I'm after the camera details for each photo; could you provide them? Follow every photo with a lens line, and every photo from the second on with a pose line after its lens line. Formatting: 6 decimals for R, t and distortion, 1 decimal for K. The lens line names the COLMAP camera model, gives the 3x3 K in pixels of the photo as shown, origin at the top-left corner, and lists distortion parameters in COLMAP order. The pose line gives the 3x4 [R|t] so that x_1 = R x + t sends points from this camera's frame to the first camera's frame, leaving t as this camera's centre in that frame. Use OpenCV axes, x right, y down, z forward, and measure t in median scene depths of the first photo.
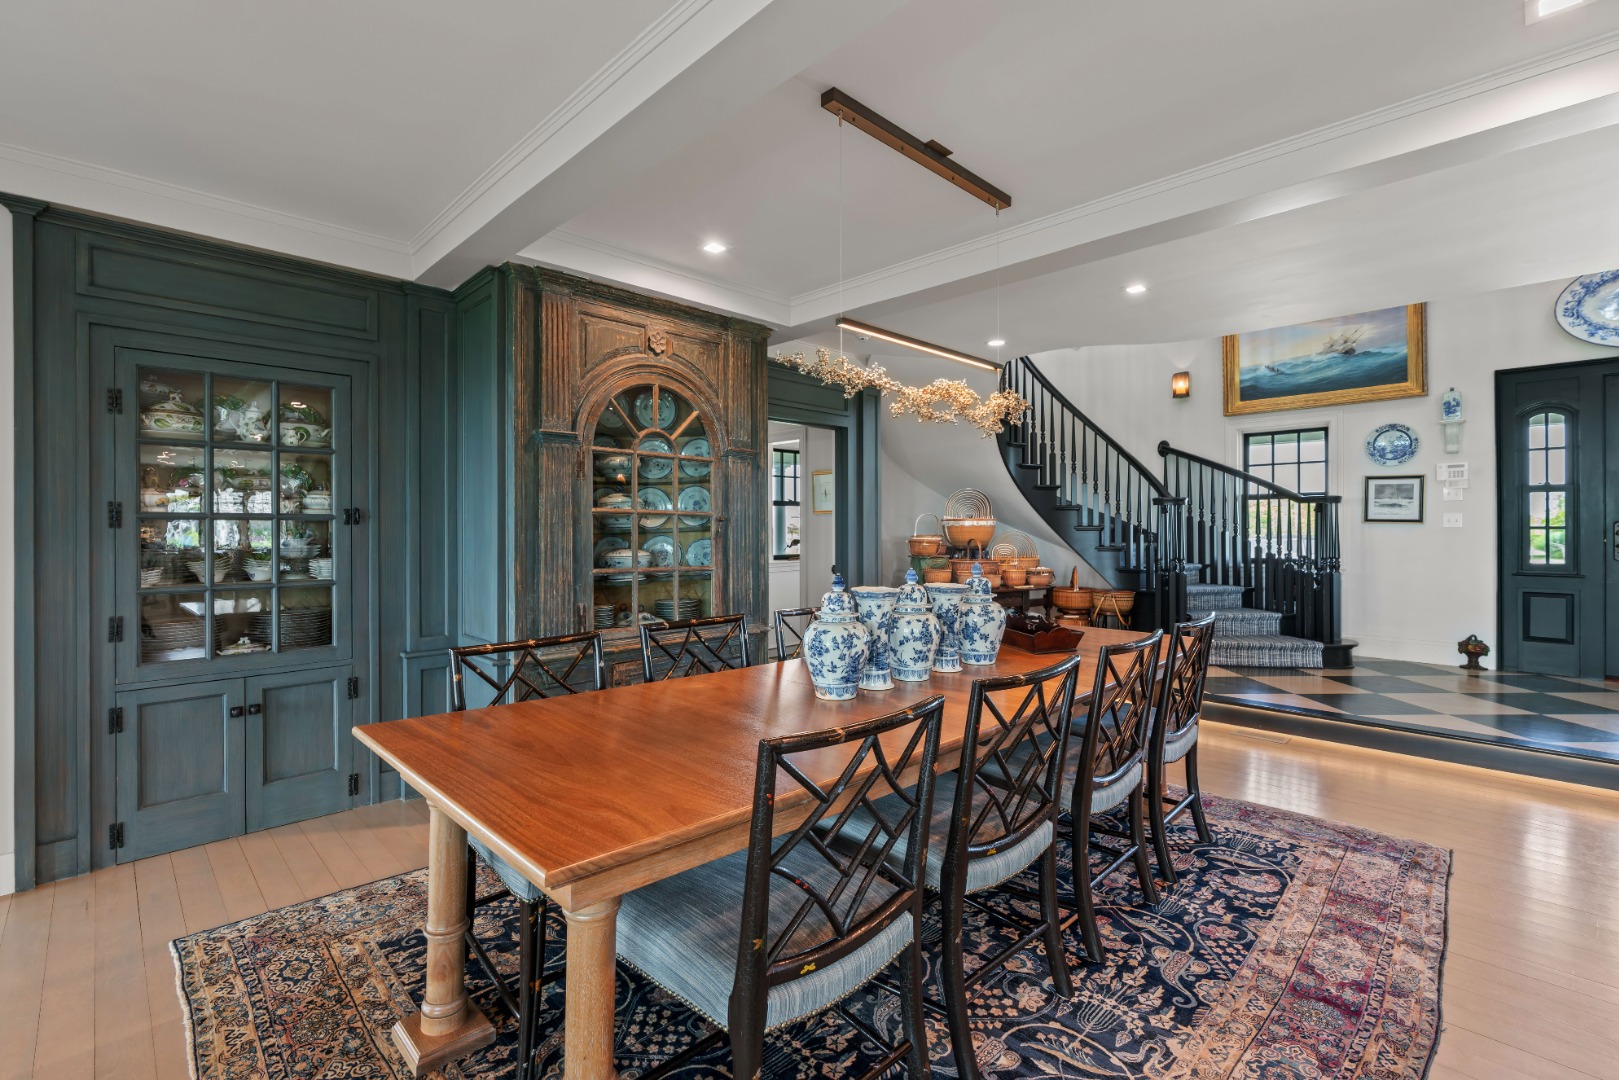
lens RADIAL K [[730.1, 0, 804.2], [0, 730.1, 529.8], [0, 0, 1]] dist [-0.017059, 0.006655]
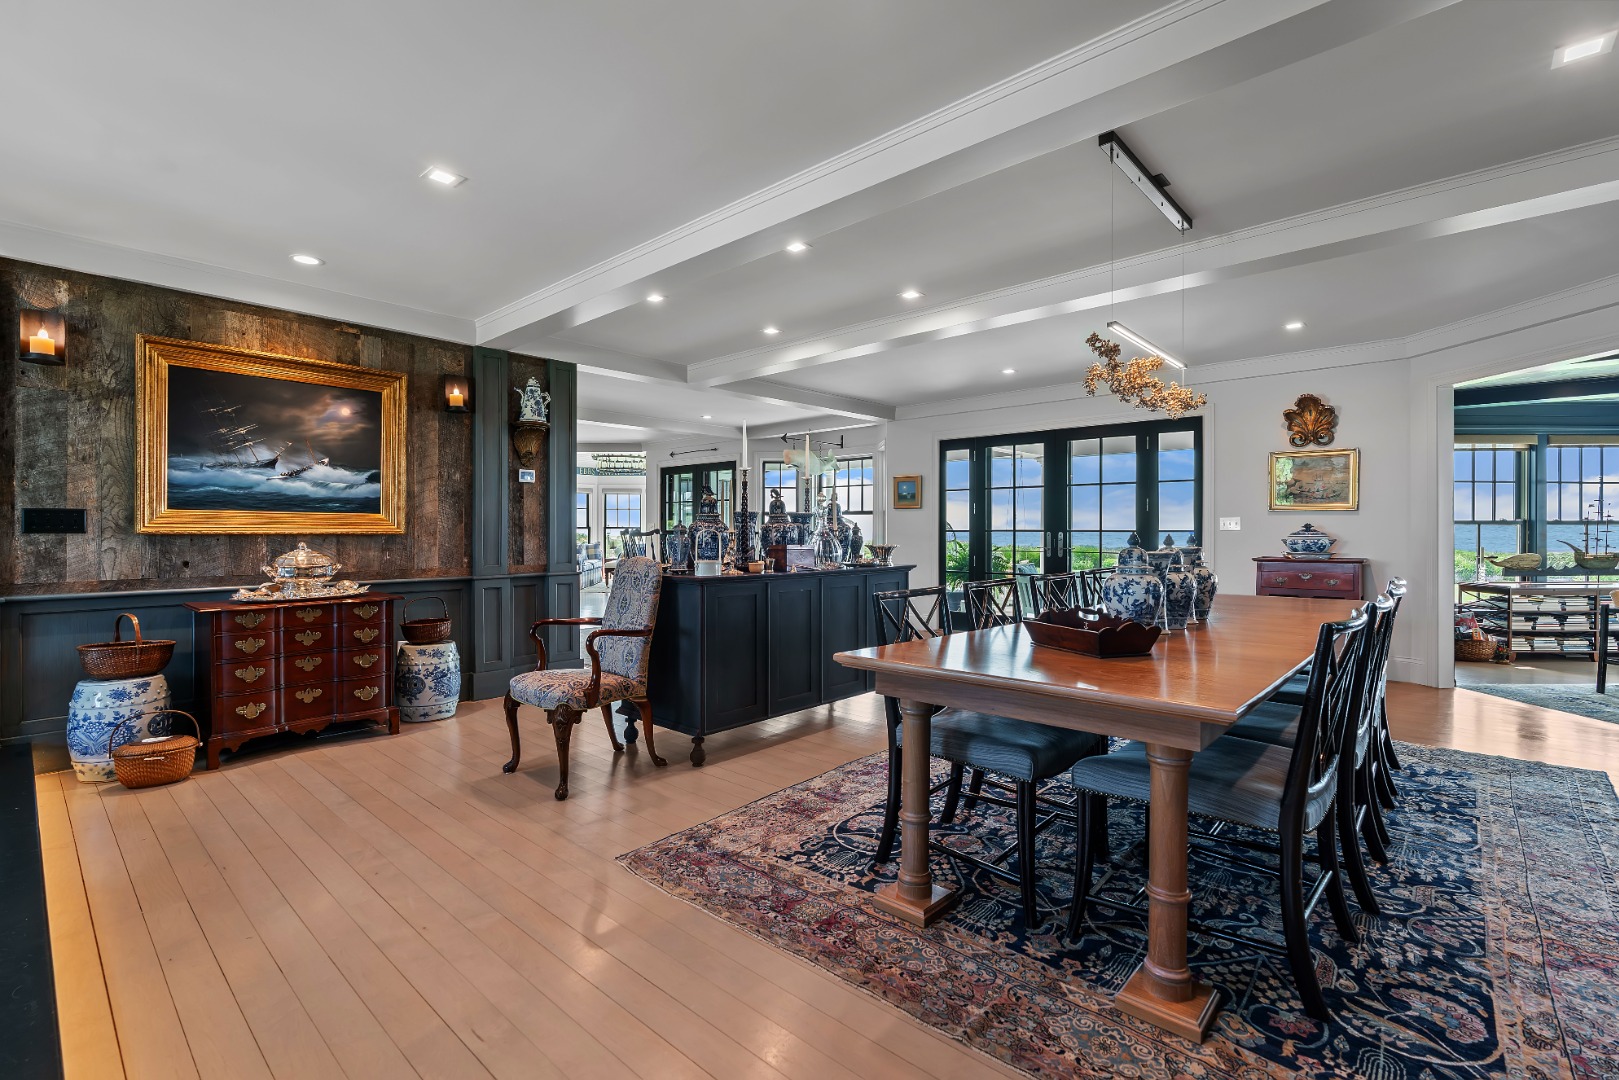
lens RADIAL K [[730.1, 0, 803.1], [0, 730.1, 532.3], [0, 0, 1]] dist [-0.017059, 0.006655]
pose [[-0.998665, 0.005158, -0.051393, 0.562012], [0.005089, 0.999986, 0.001460, 0.031532], [0.051399, 0.001197, -0.998677, 1.513515]]
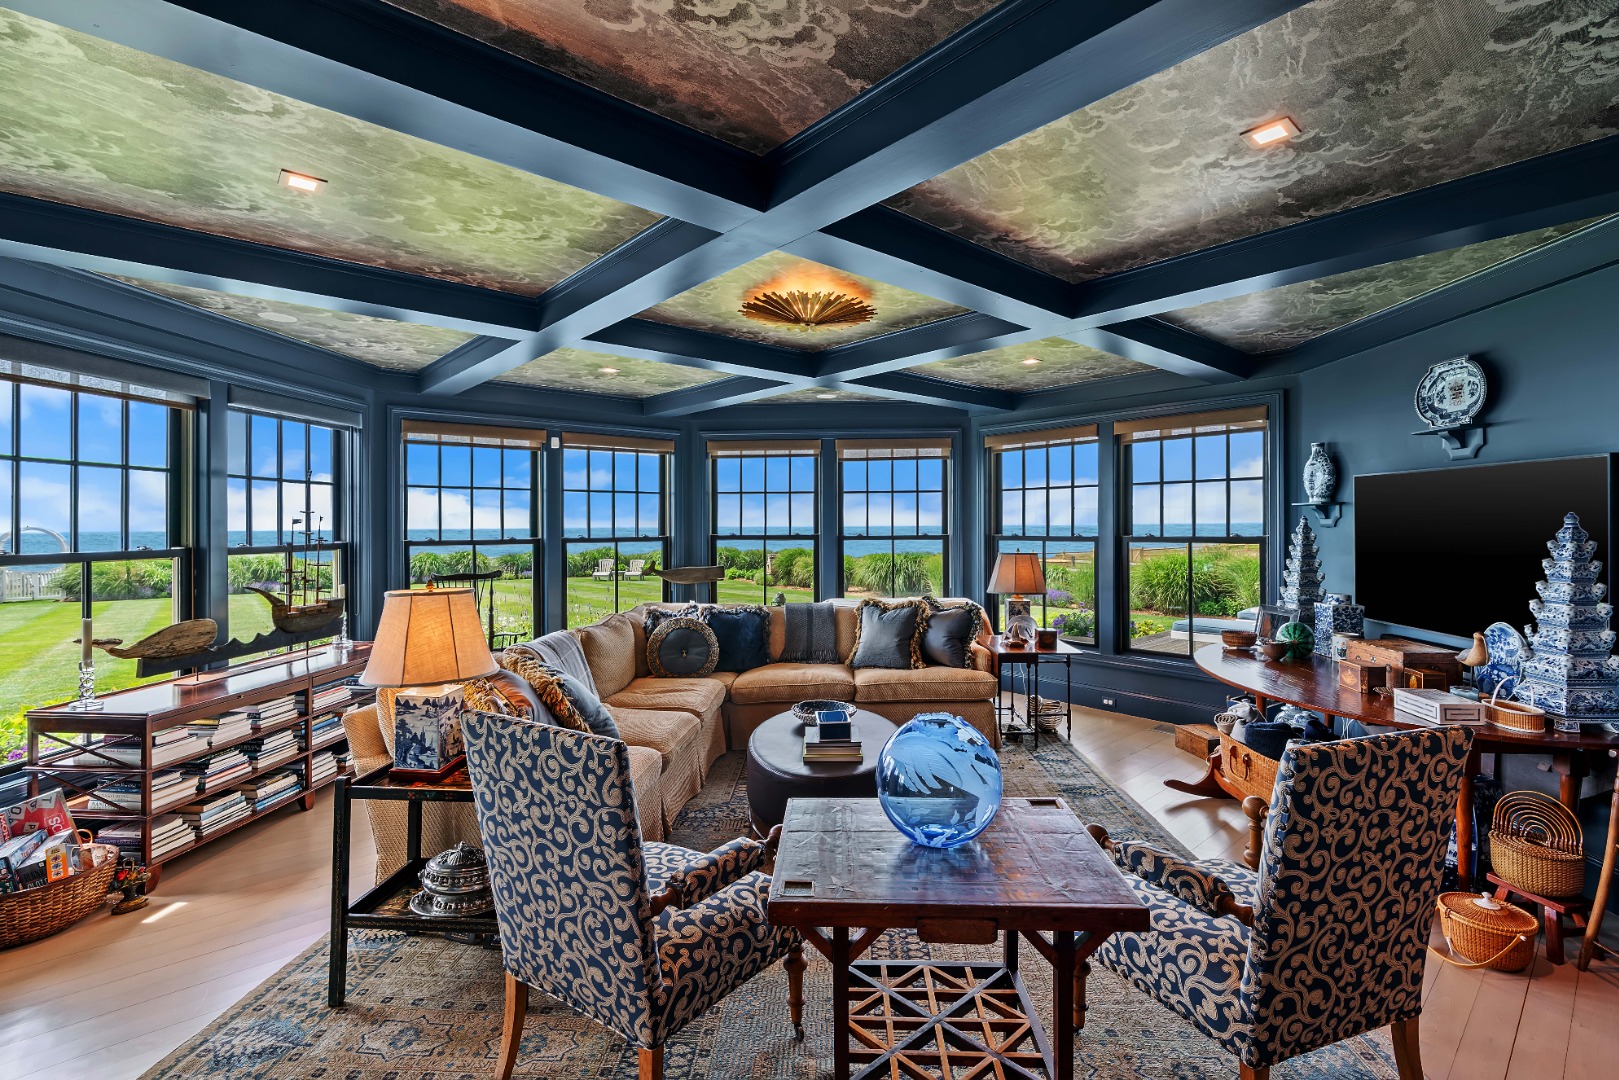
lens RADIAL K [[730.1, 0, 812.9], [0, 730.1, 519.4], [0, 0, 1]] dist [-0.017059, 0.006655]
pose [[-0.046146, 0.000174, -0.998935, -0.661942], [0.001763, 0.999998, 0.000093, -0.031435], [0.998933, -0.001756, -0.046147, 0.454376]]
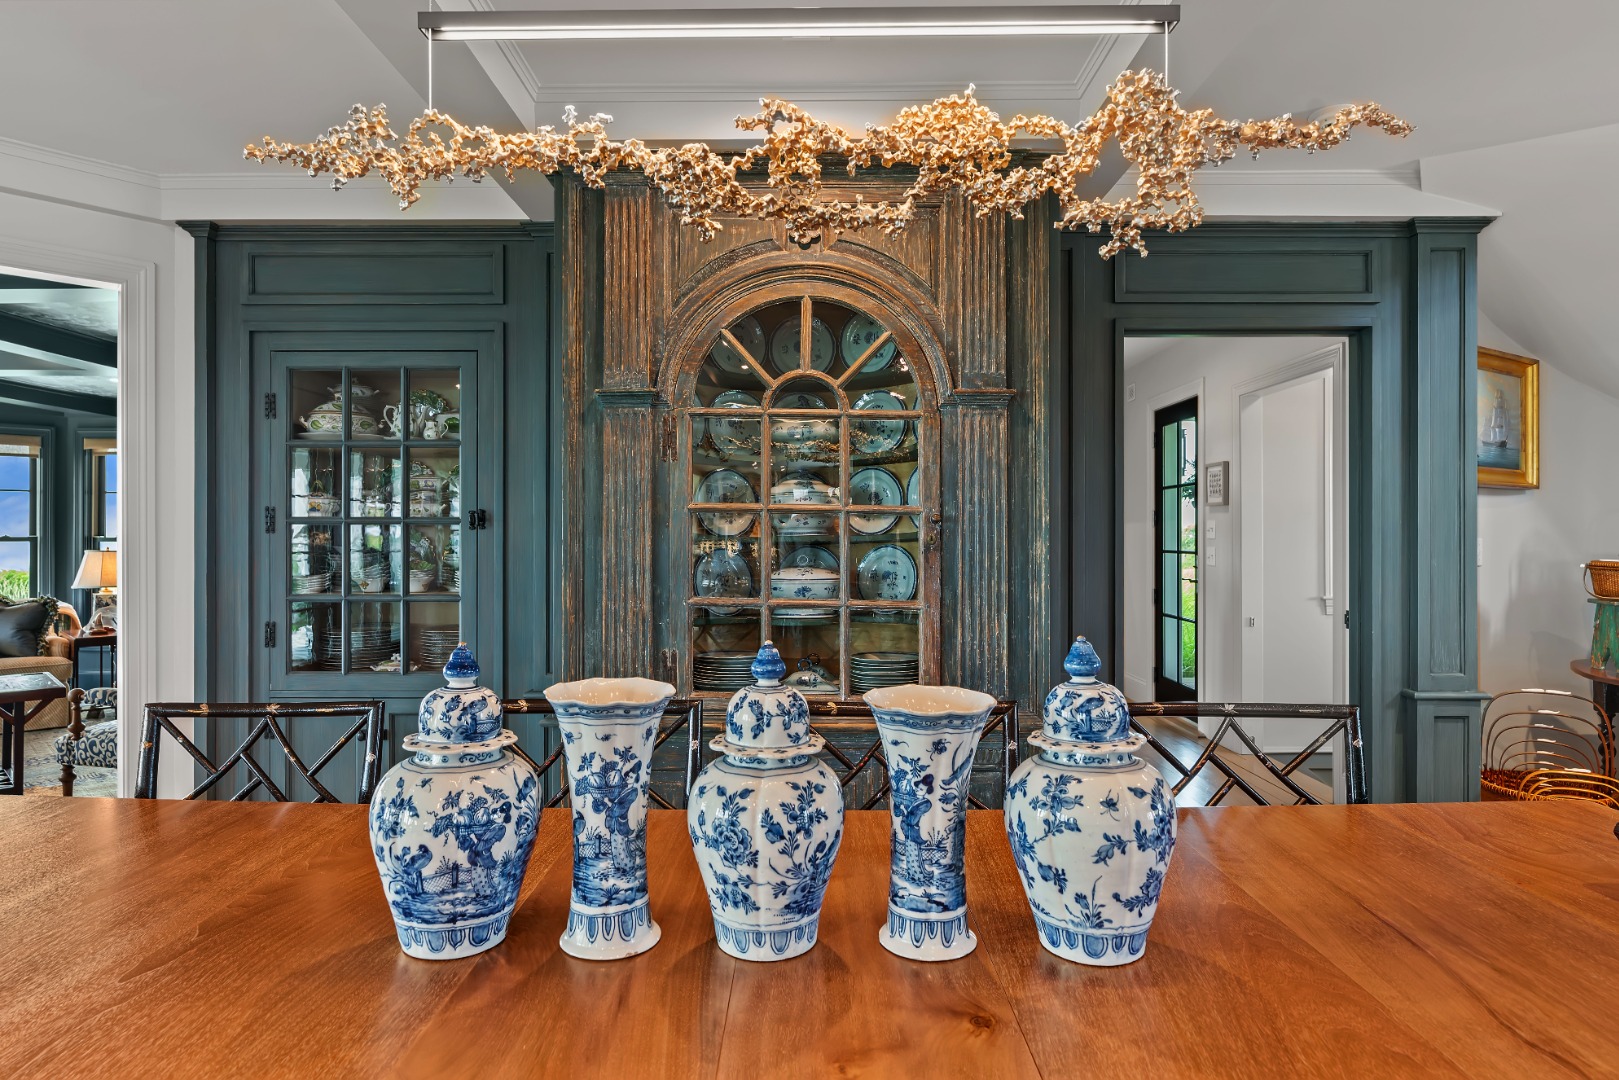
lens RADIAL K [[906.3, 0, 790.8], [0, 906.3, 535.3], [0, 0, 1]] dist [-0.012075, 0.005881]
pose [[0.701579, 0.002103, -0.712589, 0.336143], [-0.003810, 0.999992, -0.000799, -0.000485], [0.712582, 0.003276, 0.701581, 0.481740]]
